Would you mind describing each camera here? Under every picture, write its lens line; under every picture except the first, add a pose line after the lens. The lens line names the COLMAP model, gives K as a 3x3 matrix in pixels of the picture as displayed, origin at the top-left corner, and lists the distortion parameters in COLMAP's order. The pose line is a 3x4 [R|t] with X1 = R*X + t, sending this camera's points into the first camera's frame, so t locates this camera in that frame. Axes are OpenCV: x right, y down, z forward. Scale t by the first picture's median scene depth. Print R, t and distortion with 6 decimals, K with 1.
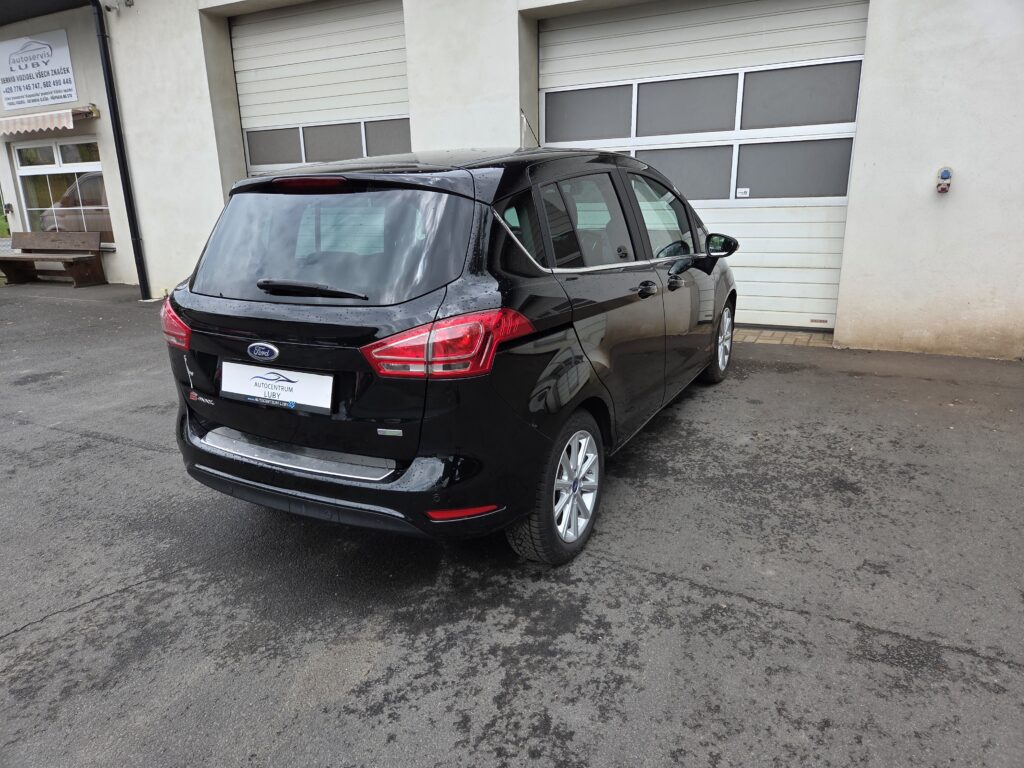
lens RADIAL K [[678.0, 0, 517.8], [0, 678.0, 383.5], [0, 0, 1]] dist [0.068410, -0.055312]
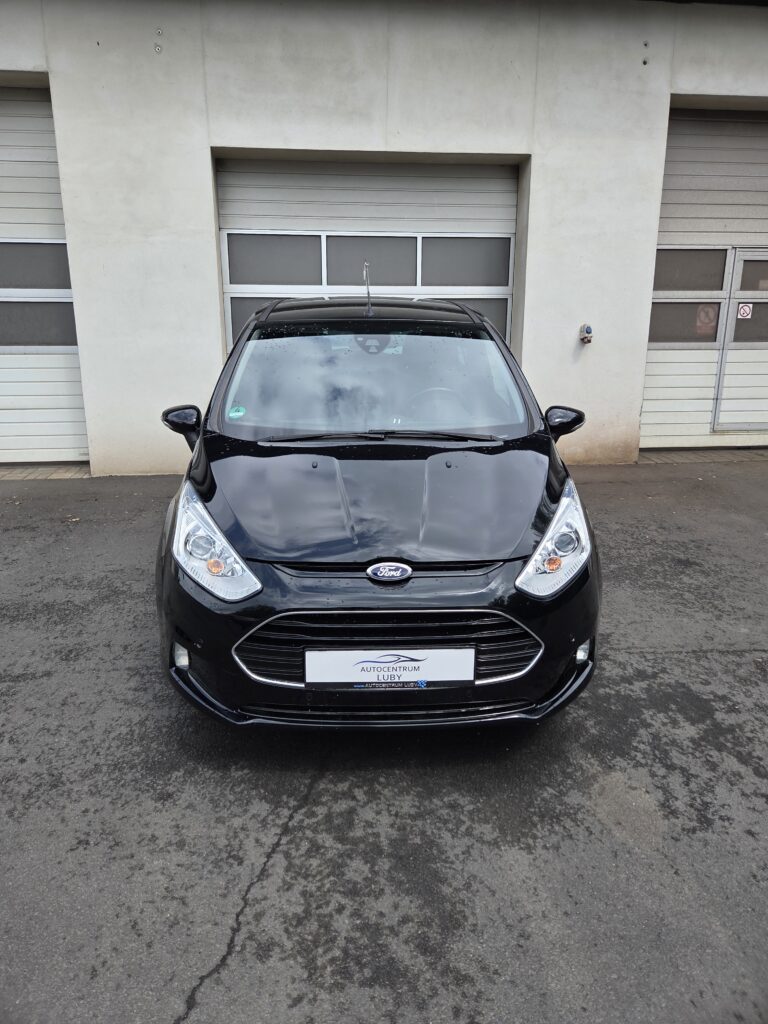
lens RADIAL K [[673.5, 0, 374.2], [0, 673.5, 496.3], [0, 0, 1]] dist [0.073362, -0.057573]
pose [[0.831066, -0.109488, 0.545290, -0.870189], [0.133089, 0.991097, -0.003838, -0.061517], [-0.540015, 0.075762, 0.838239, 0.267188]]
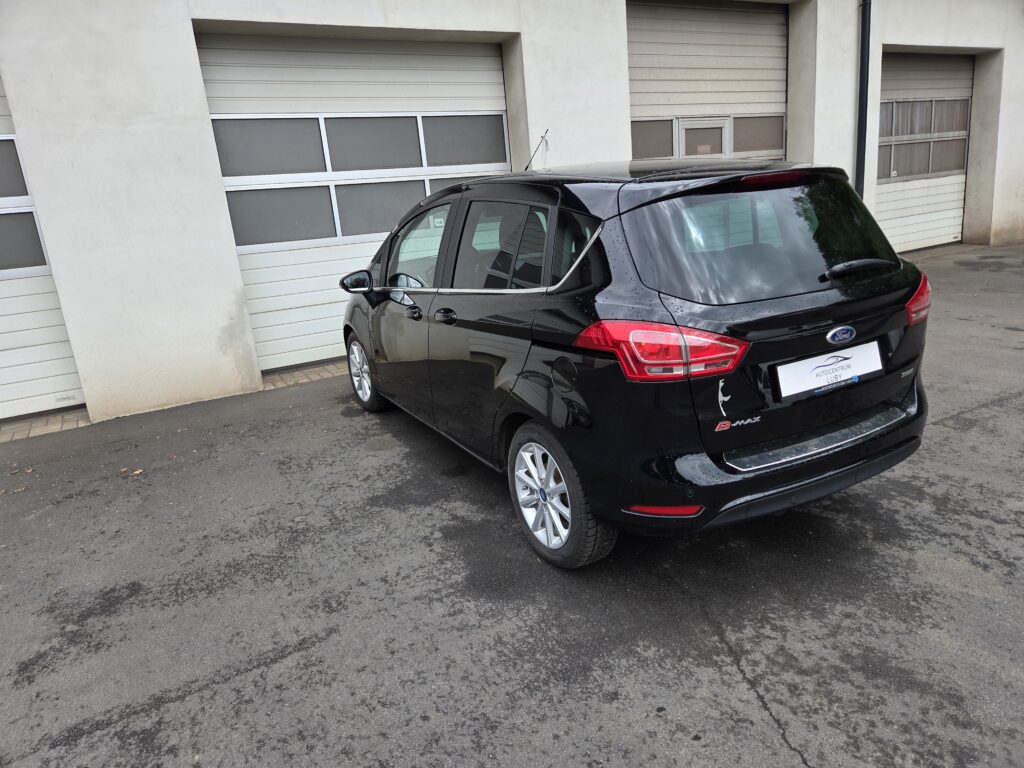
lens RADIAL K [[677.5, 0, 506.2], [0, 677.5, 385.5], [0, 0, 1]] dist [0.073456, -0.058846]
pose [[0.545173, -0.238779, 0.803598, -1.287607], [0.297398, 0.951319, 0.080913, -0.179398], [-0.783799, 0.194877, 0.589646, 0.687003]]
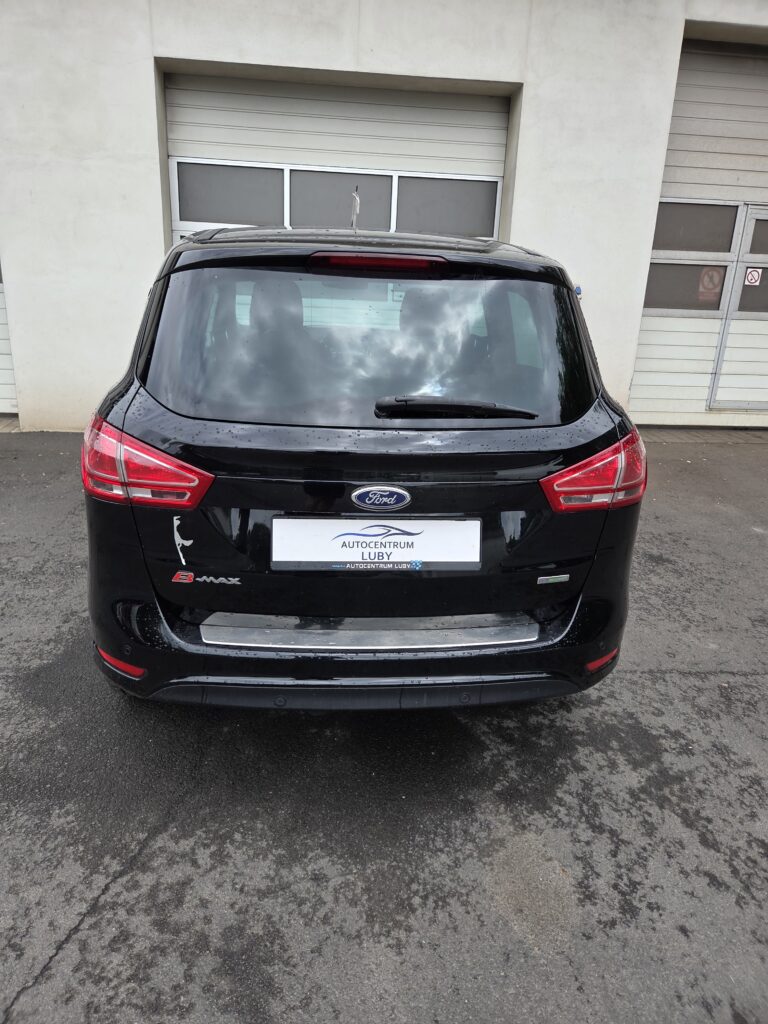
lens RADIAL K [[678.0, 0, 376.5], [0, 678.0, 502.9], [0, 0, 1]] dist [0.068410, -0.055312]
pose [[0.833594, -0.110954, 0.541120, -0.654094], [0.092937, 0.993826, 0.060609, -0.073013], [-0.544503, -0.000233, 0.838759, 0.349874]]
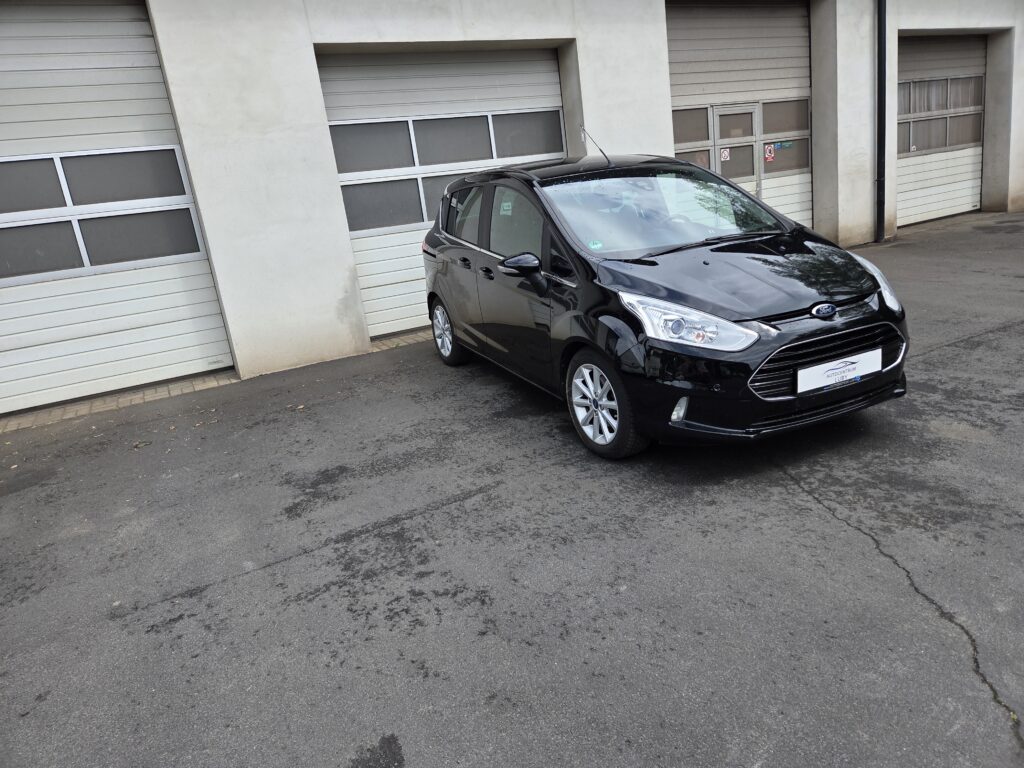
lens RADIAL K [[673.5, 0, 503.6], [0, 673.5, 384.3], [0, 0, 1]] dist [0.073362, -0.057573]
pose [[0.567548, -0.258169, 0.781817, -1.709460], [0.330553, 0.941127, 0.070816, -0.121522], [-0.754072, 0.218241, 0.619473, 0.640665]]
